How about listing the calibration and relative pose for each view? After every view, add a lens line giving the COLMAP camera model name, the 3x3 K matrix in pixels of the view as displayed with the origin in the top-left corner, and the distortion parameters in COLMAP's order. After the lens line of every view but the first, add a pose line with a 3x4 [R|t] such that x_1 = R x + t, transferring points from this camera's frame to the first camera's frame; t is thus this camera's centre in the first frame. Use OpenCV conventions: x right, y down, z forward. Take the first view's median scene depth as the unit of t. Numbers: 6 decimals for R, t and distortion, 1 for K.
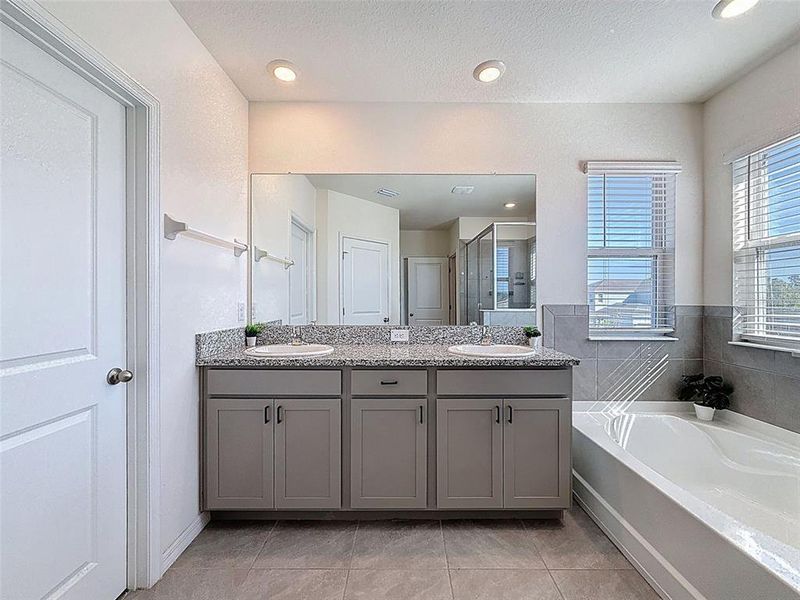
lens RADIAL K [[320.5, 0, 401.2], [0, 320.5, 299.7], [0, 0, 1]] dist [-0.000578, -0.000030]
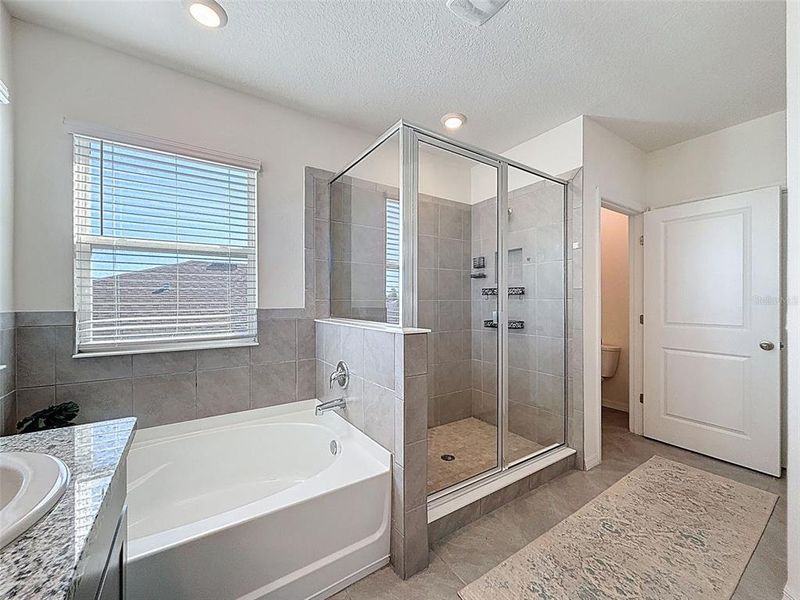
lens RADIAL K [[320.5, 0, 401.2], [0, 320.5, 299.7], [0, 0, 1]] dist [-0.000578, -0.000030]
pose [[-0.559072, 0.006394, 0.829095, -0.102250], [0.001575, 0.999977, -0.006649, -0.002077], [-0.829118, -0.002411, -0.559069, 0.769311]]
